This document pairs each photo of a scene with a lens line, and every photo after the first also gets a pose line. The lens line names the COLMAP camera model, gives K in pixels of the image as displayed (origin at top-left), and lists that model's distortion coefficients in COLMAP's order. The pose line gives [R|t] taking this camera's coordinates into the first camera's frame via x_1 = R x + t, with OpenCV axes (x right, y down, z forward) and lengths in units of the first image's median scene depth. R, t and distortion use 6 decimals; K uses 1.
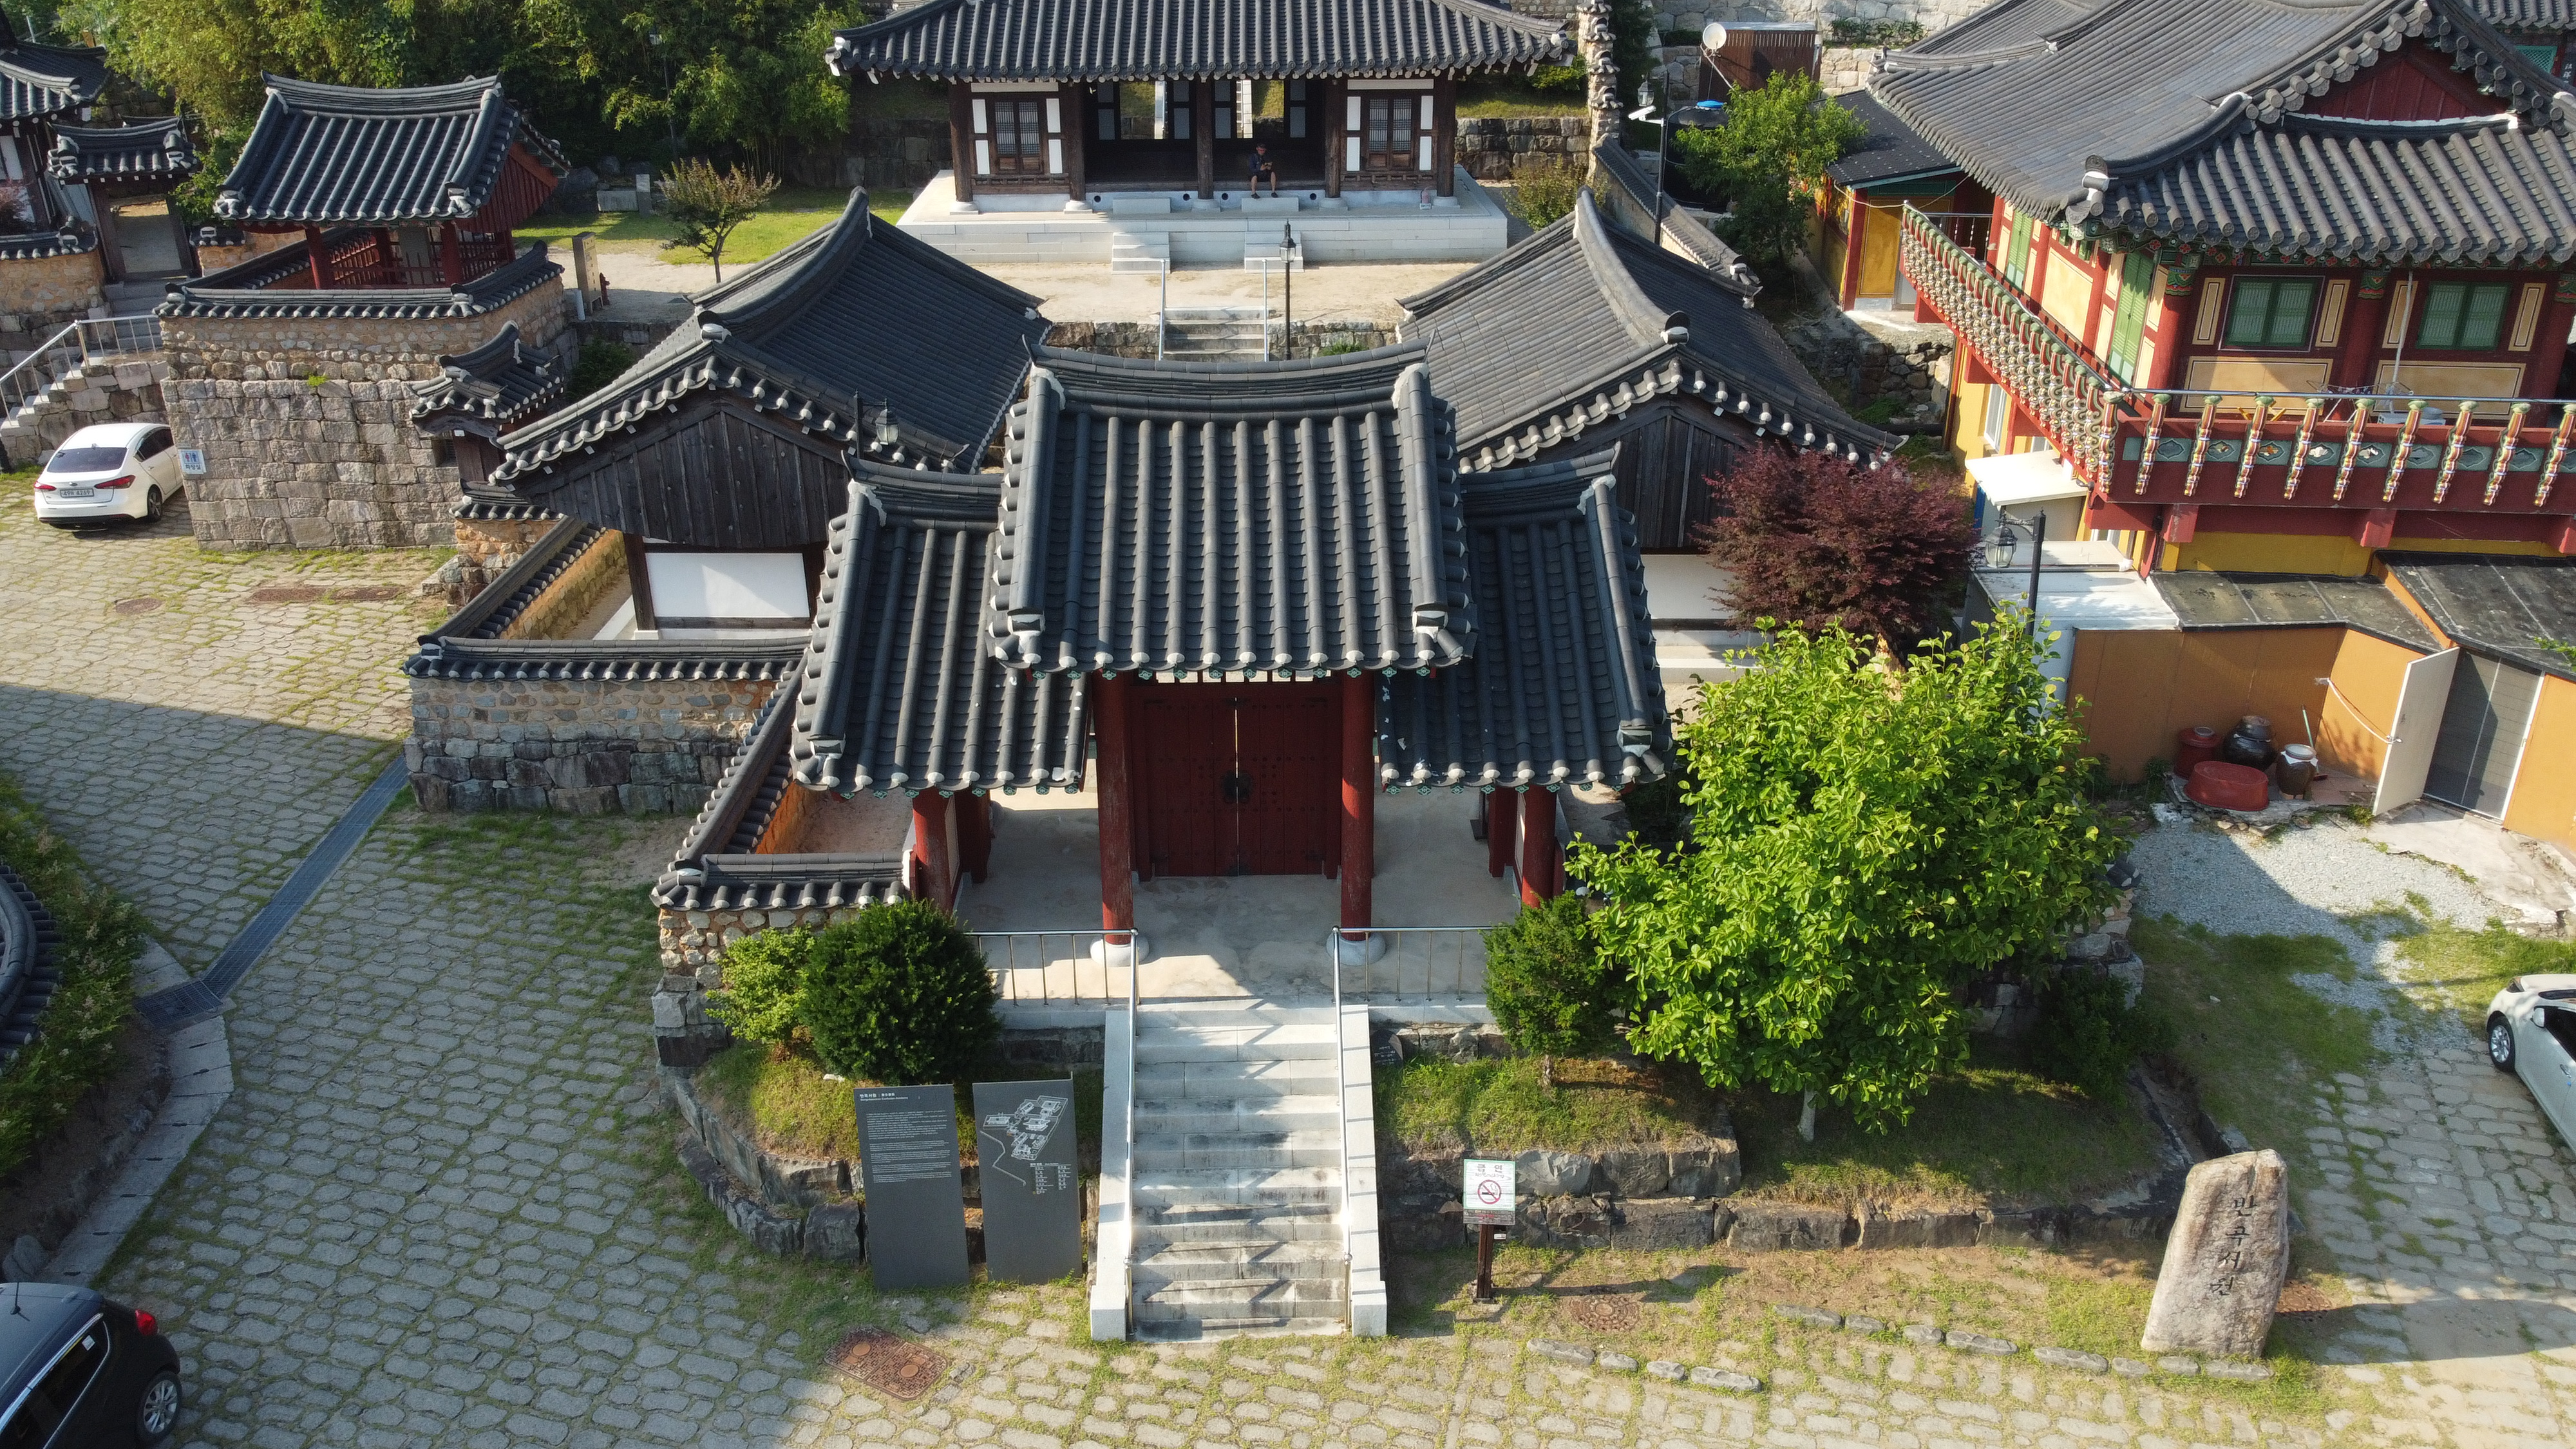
lens RADIAL K [[1946.8, 0, 1287.1], [0, 1946.8, 714.9], [0, 0, 1]] dist [0.002706, -0.012499]
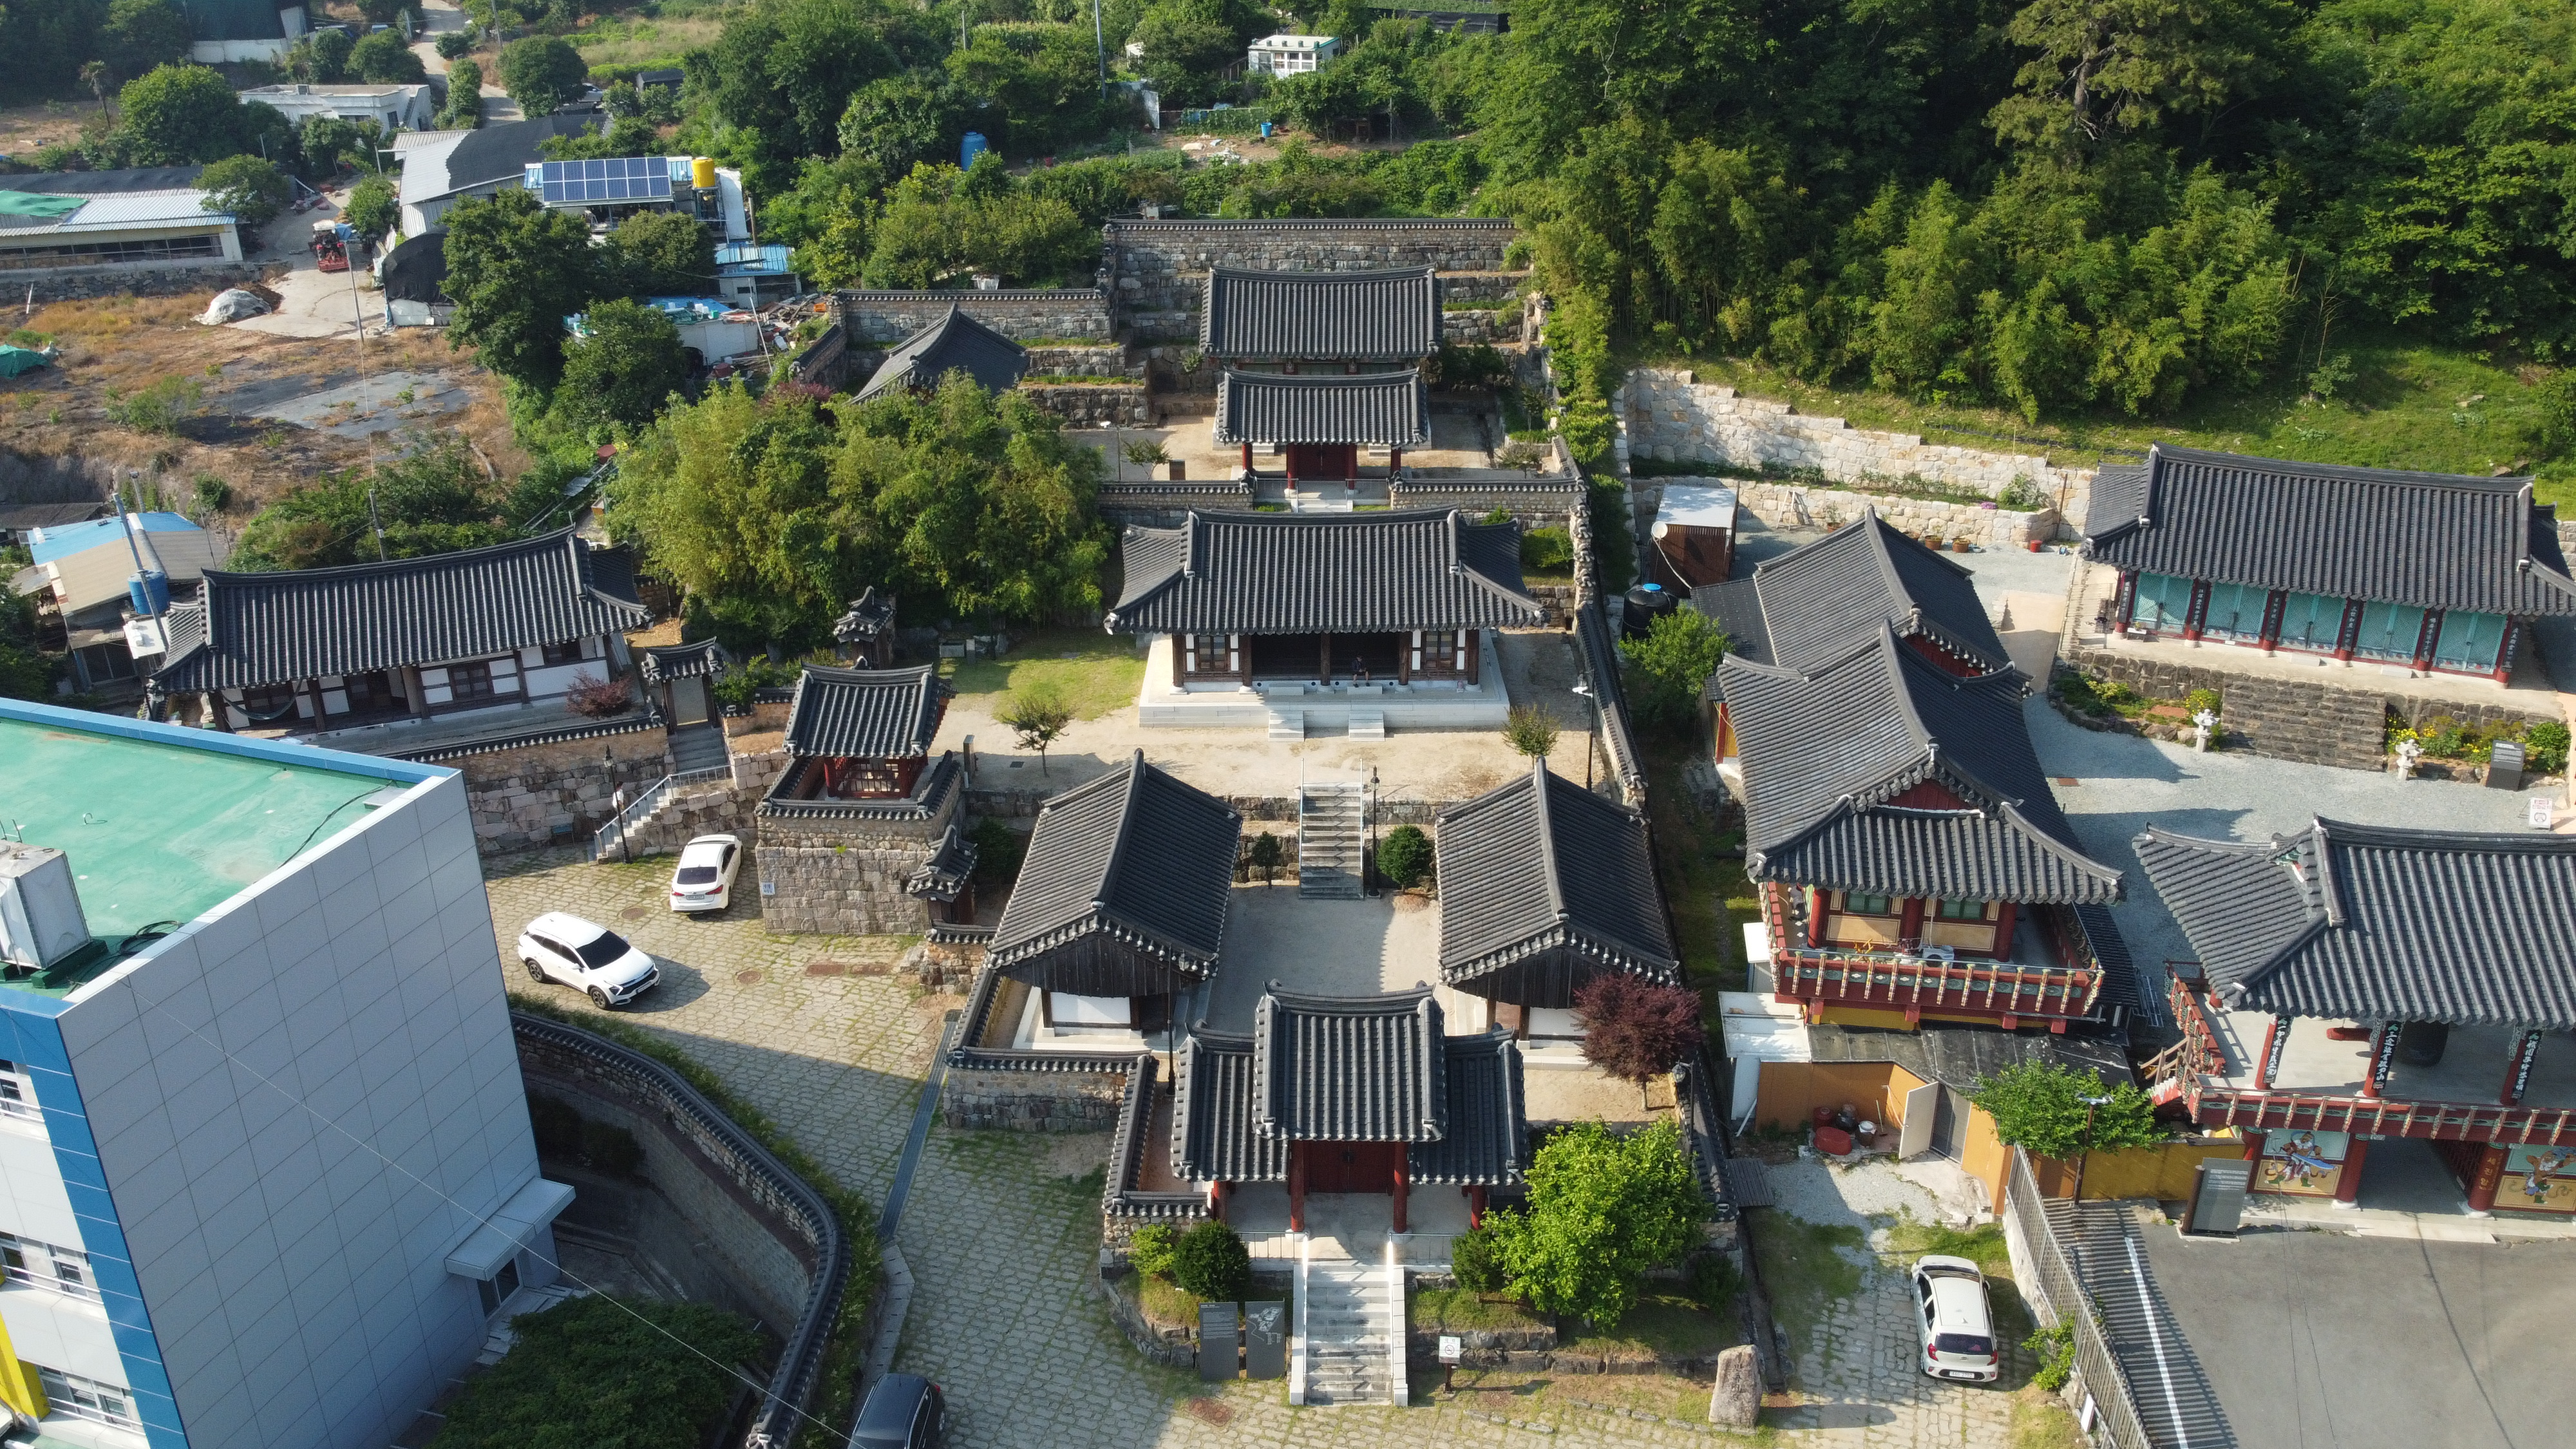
lens RADIAL K [[1946.8, 0, 1289.2], [0, 1946.8, 715.0], [0, 0, 1]] dist [0.002706, -0.012499]
pose [[0.999040, 0.015461, -0.040980, -0.008122], [-0.015668, 0.999866, -0.004736, -0.386324], [0.040901, 0.005374, 0.999149, -1.052059]]
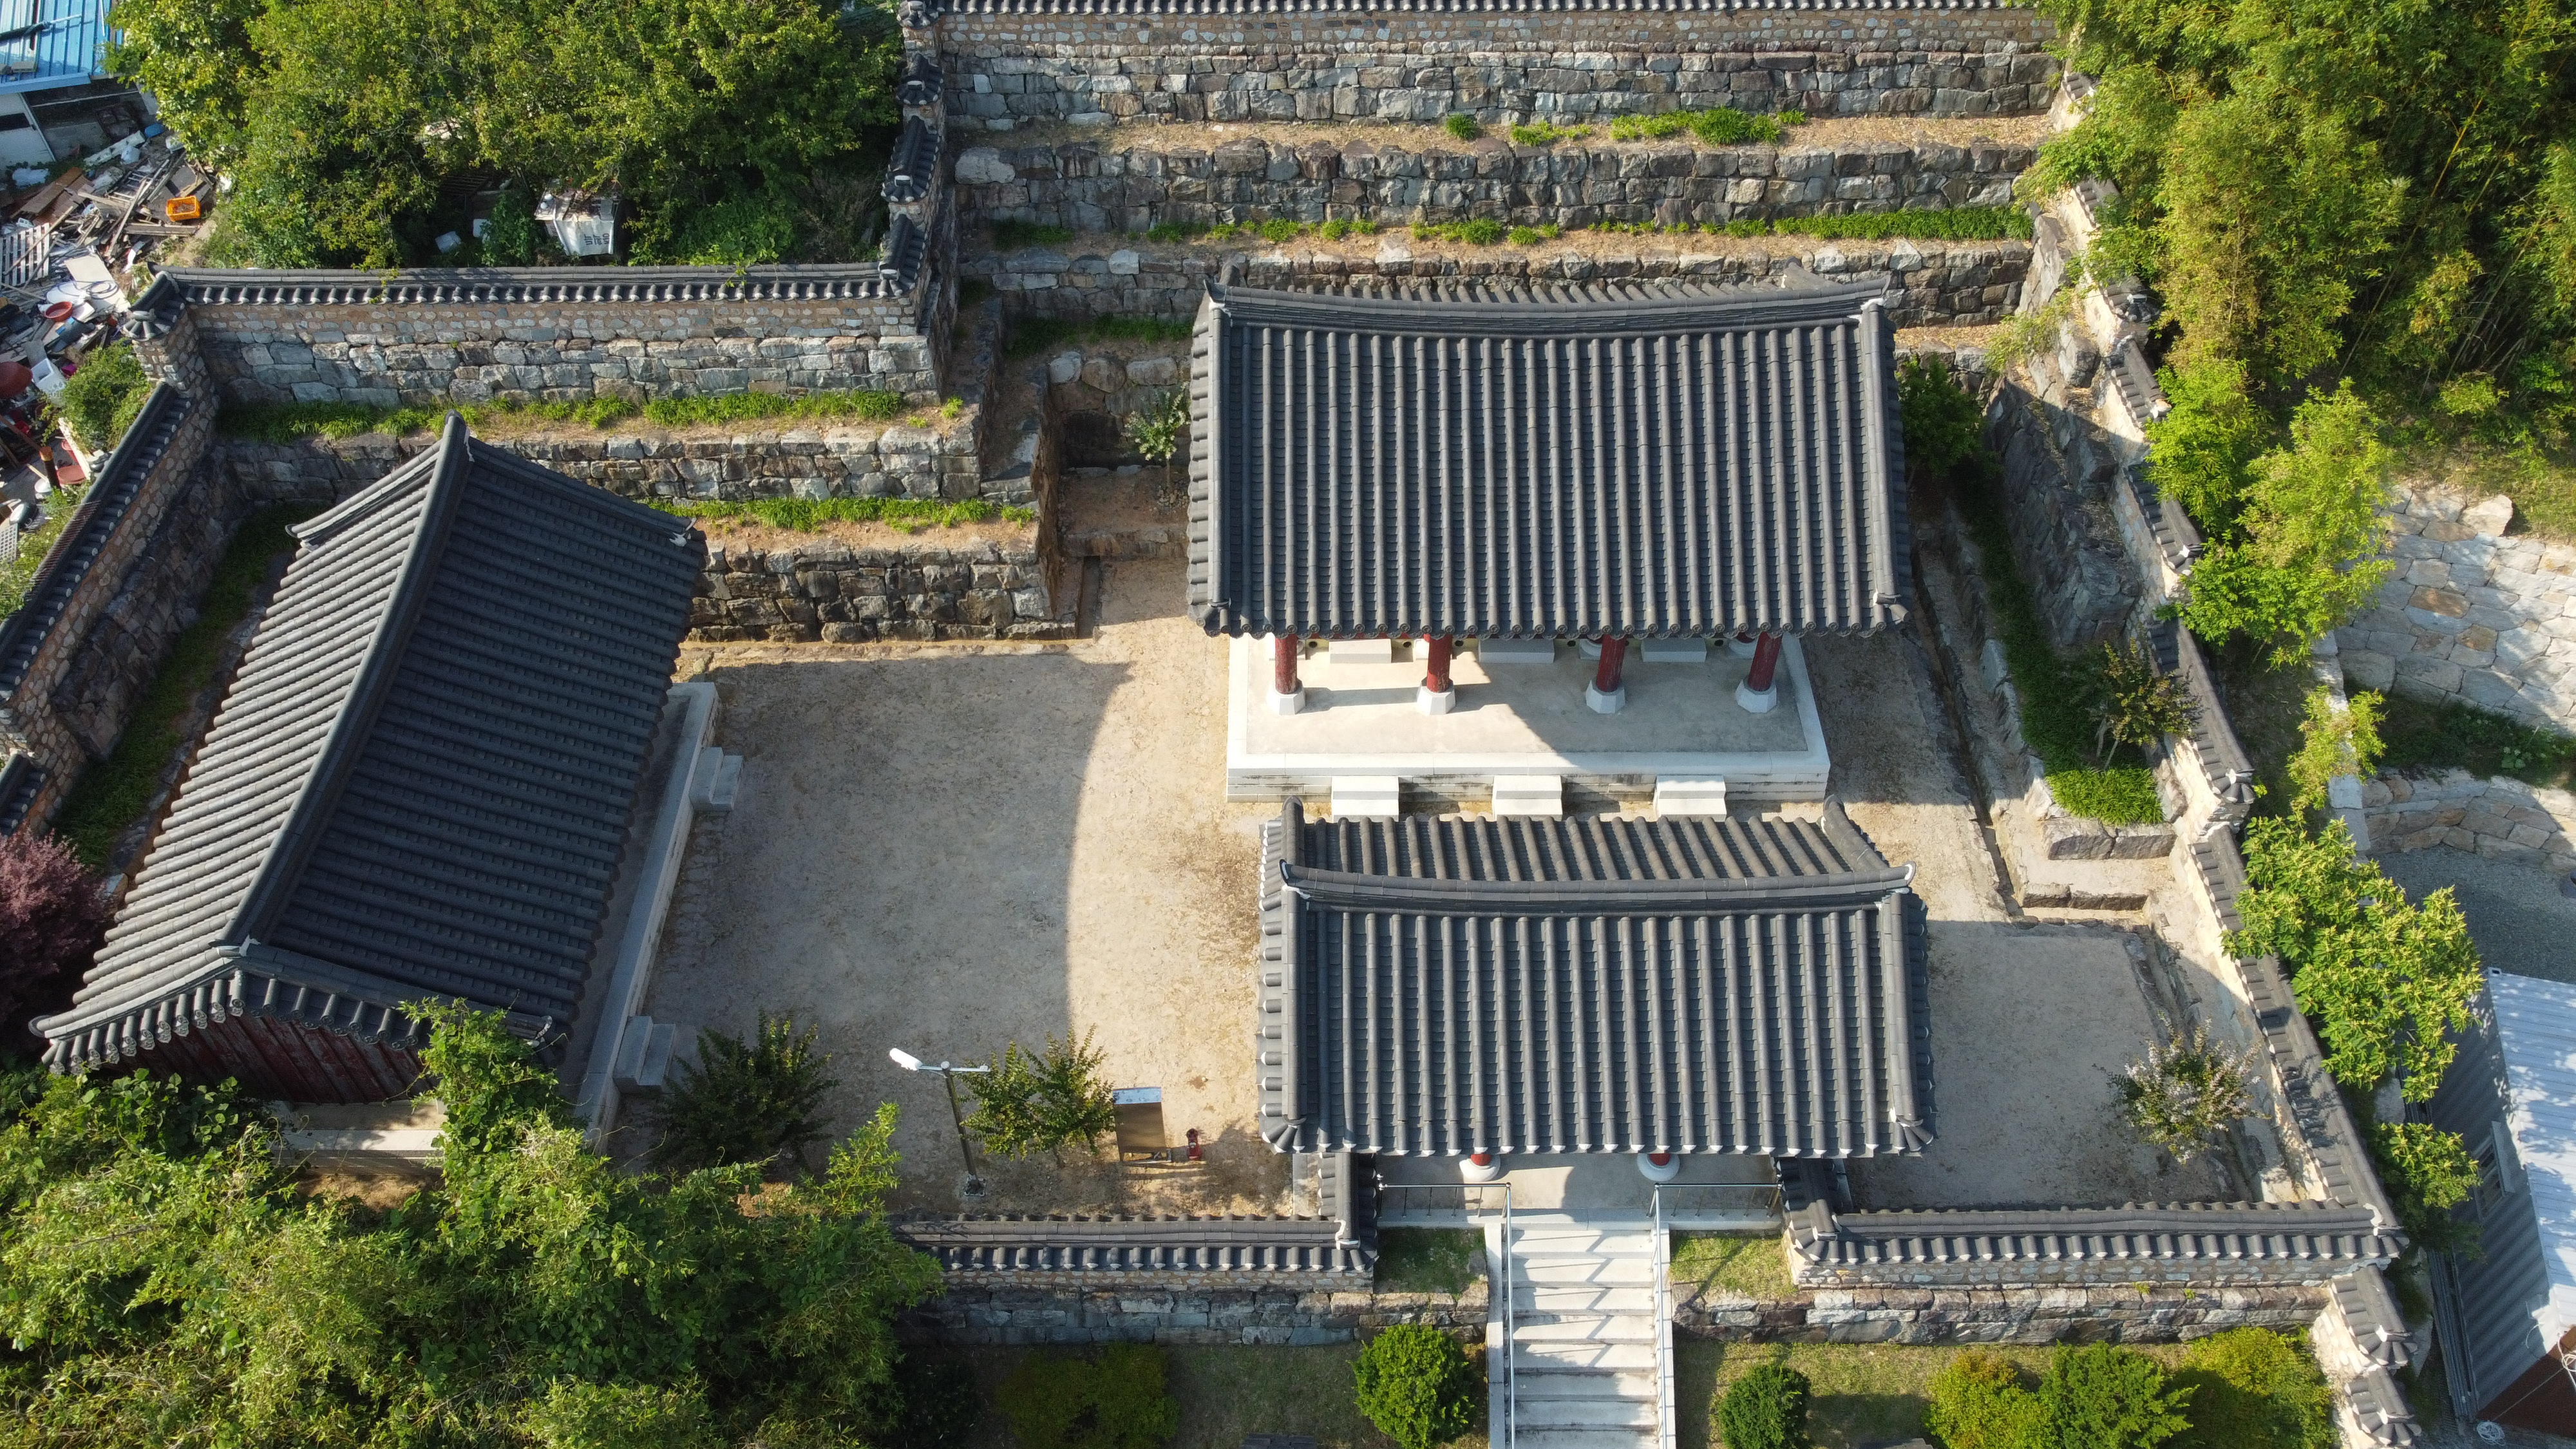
lens RADIAL K [[1946.8, 0, 1282.2], [0, 1946.8, 720.4], [0, 0, 1]] dist [0.002706, -0.012499]
pose [[0.999671, 0.017197, -0.019020, -0.228961], [-0.008471, 0.921604, 0.388039, -1.388863], [0.024203, -0.387750, 0.921447, 1.190535]]
